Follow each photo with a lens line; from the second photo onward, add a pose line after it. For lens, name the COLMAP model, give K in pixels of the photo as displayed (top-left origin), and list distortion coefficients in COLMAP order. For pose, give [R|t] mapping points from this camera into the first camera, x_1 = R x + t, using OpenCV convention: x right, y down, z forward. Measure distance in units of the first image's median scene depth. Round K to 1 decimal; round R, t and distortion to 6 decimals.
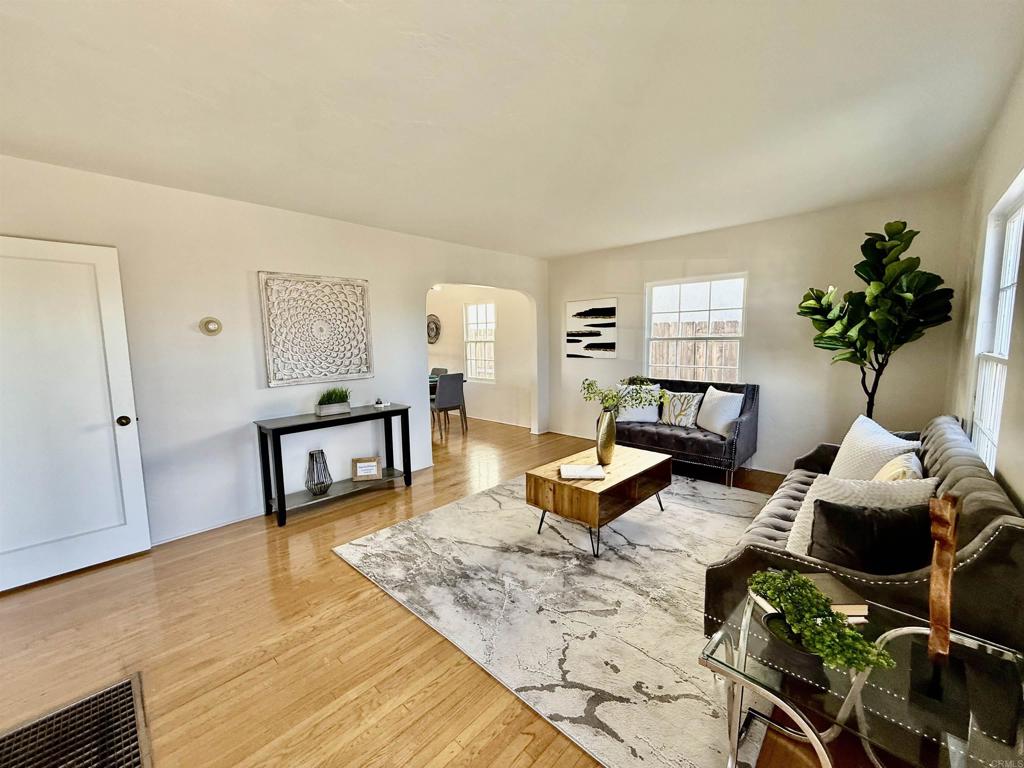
lens RADIAL K [[407.6, 0, 510.4], [0, 407.6, 382.5], [0, 0, 1]] dist [0.001618, -0.000096]
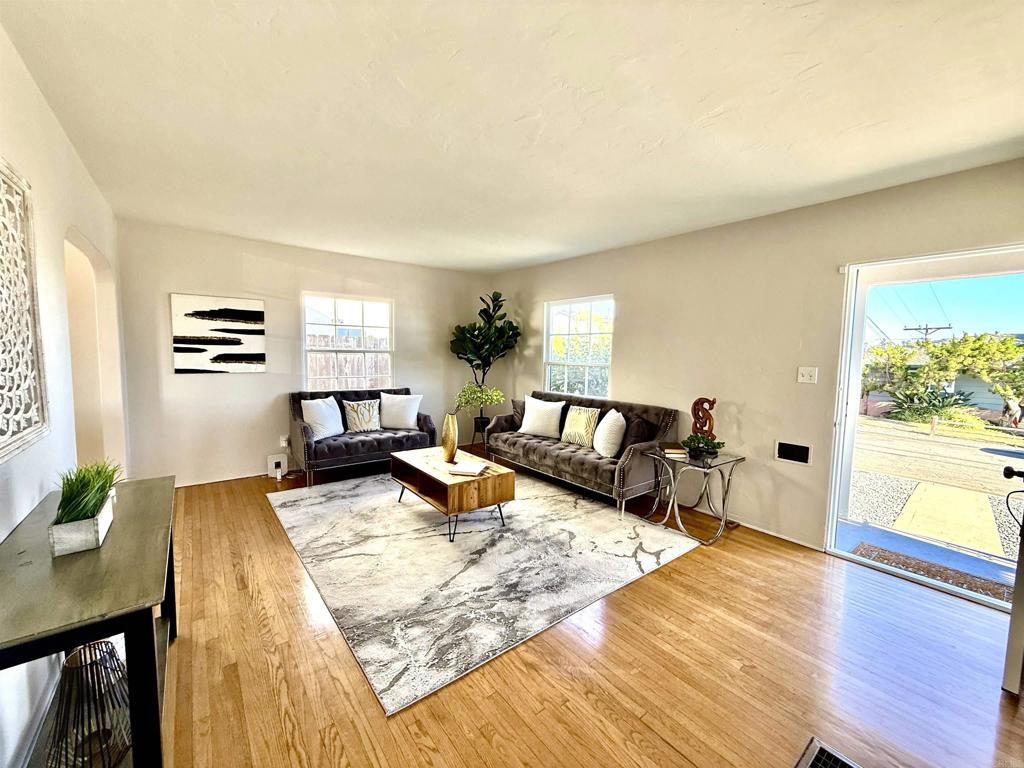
lens RADIAL K [[407.6, 0, 507.7], [0, 407.6, 384.3], [0, 0, 1]] dist [0.001618, -0.000096]
pose [[0.155041, -0.058898, 0.986151, -0.645904], [0.085327, 0.995289, 0.046029, -0.039915], [-0.984216, 0.077009, 0.159337, 0.489581]]
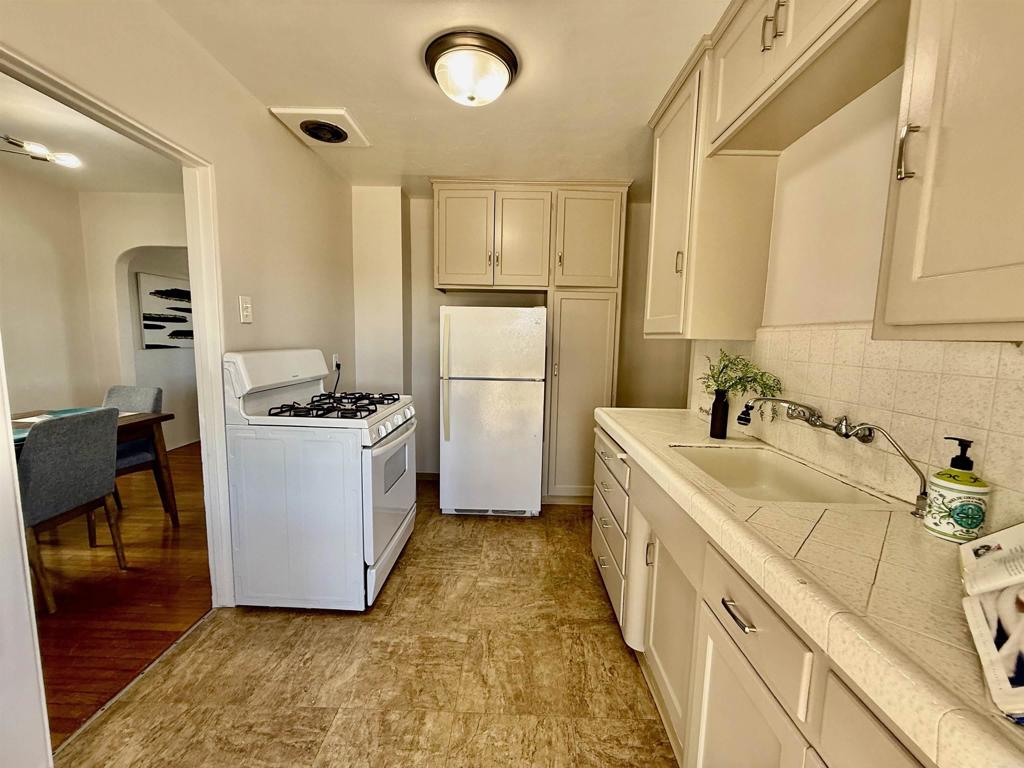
lens RADIAL K [[407.6, 0, 510.9], [0, 407.6, 383.0], [0, 0, 1]] dist [0.001618, -0.000096]
pose [[-0.677924, -0.079984, 0.730768, -1.201008], [0.071689, 0.982132, 0.174001, -0.117805], [-0.731628, 0.170348, -0.660077, 1.450637]]
